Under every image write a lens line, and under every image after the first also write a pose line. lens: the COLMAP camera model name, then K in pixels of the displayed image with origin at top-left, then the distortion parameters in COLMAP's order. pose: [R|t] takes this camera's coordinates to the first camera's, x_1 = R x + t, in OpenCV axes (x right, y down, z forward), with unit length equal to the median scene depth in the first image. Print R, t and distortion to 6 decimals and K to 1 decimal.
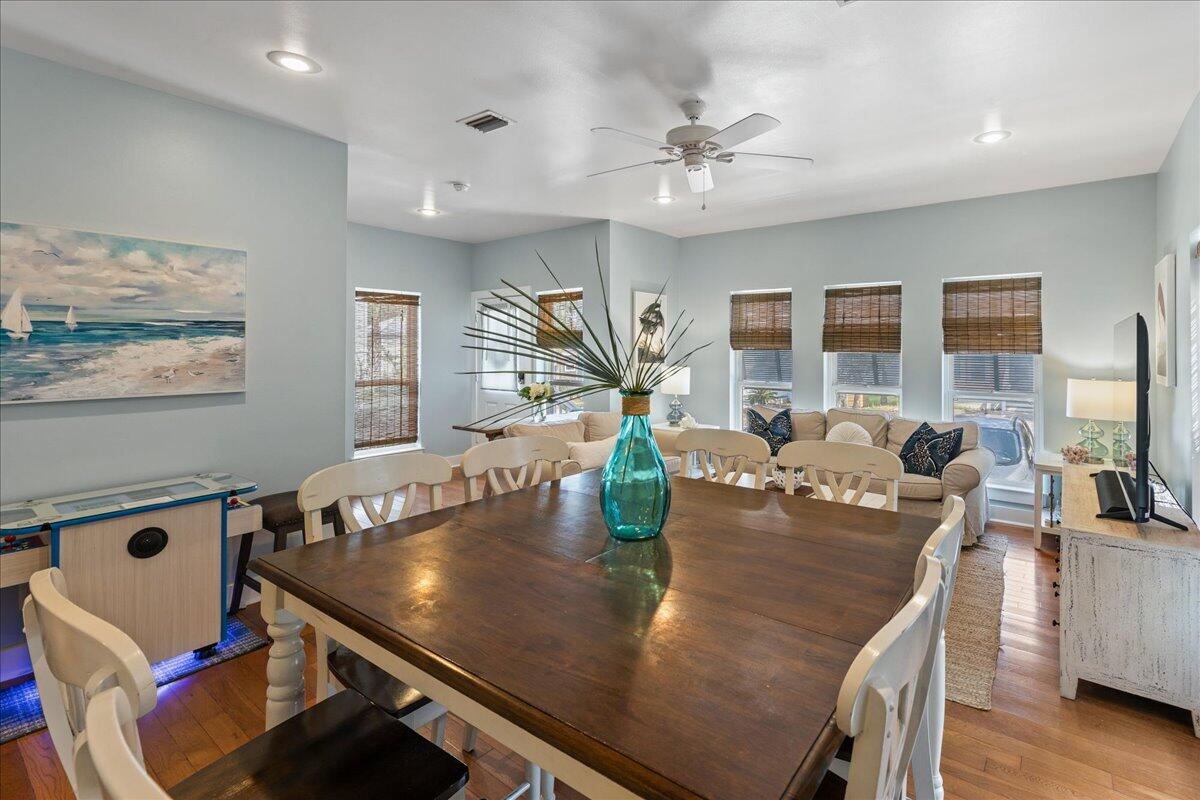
lens RADIAL K [[575.3, 0, 666.2], [0, 575.3, 343.2], [0, 0, 1]] dist [0.013384, 0.000115]
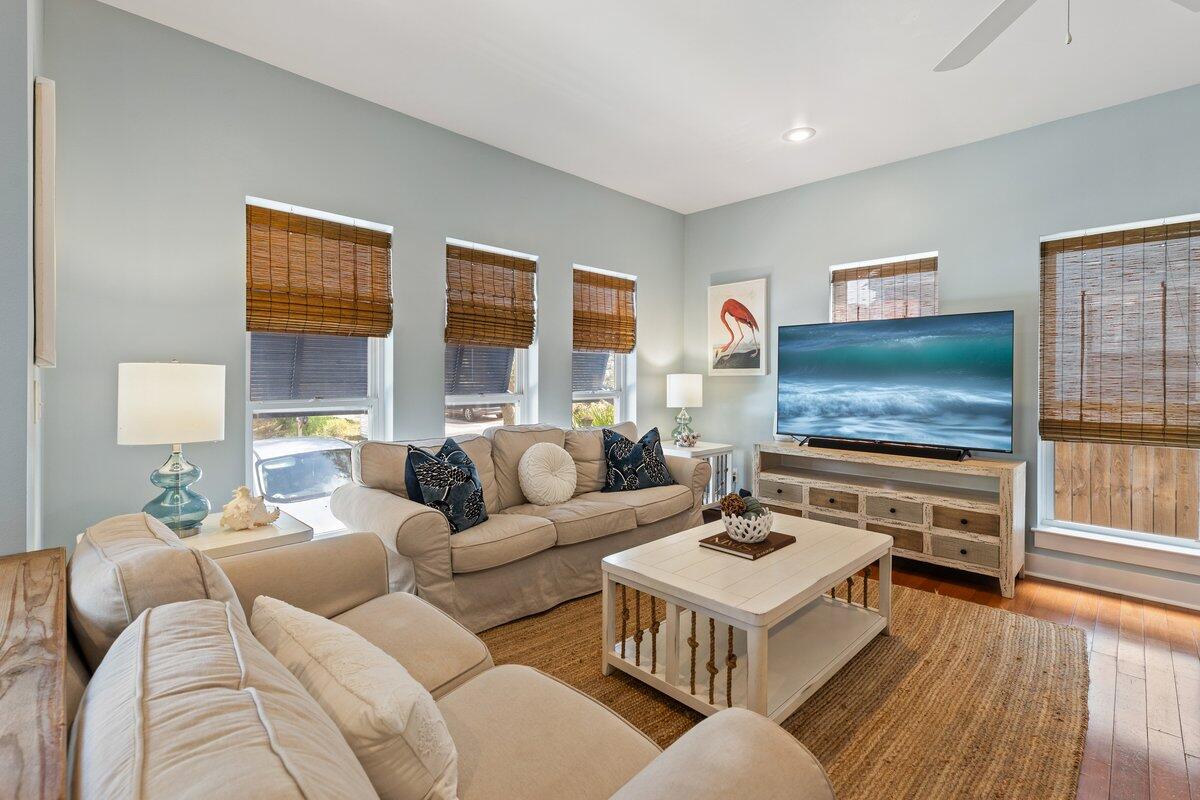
lens RADIAL K [[533.5, 0, 594.1], [0, 533.5, 372.2], [0, 0, 1]] dist [0.006260, 0.000061]
pose [[0.165209, 0.002647, 0.986255, -0.287864], [-0.012973, 0.999916, -0.000510, 0.047732], [-0.986173, -0.012710, 0.165230, 0.781733]]
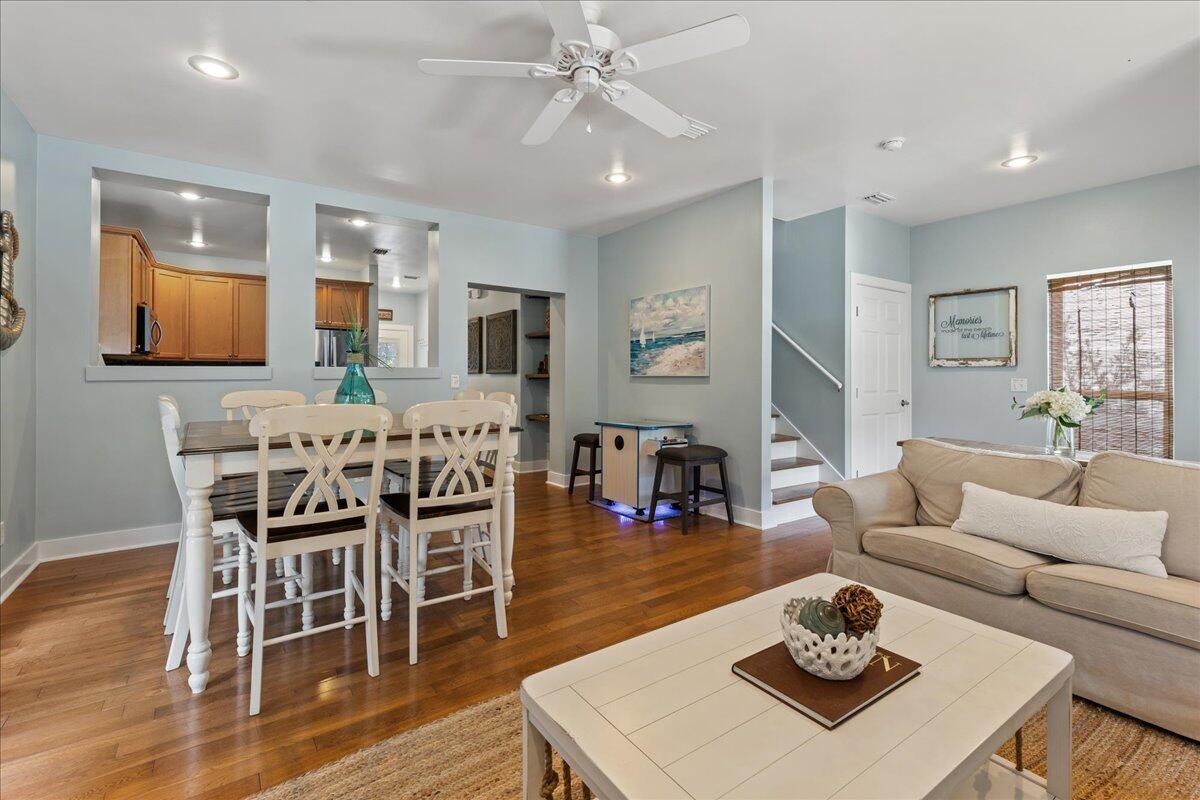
lens RADIAL K [[533.5, 0, 597.6], [0, 533.5, 372.5], [0, 0, 1]] dist [0.006260, 0.000061]
pose [[-0.334337, -0.008309, -0.942417, 0.417065], [0.007569, 0.999905, -0.011501, 0.051537], [0.942423, -0.010978, -0.334242, 0.703545]]
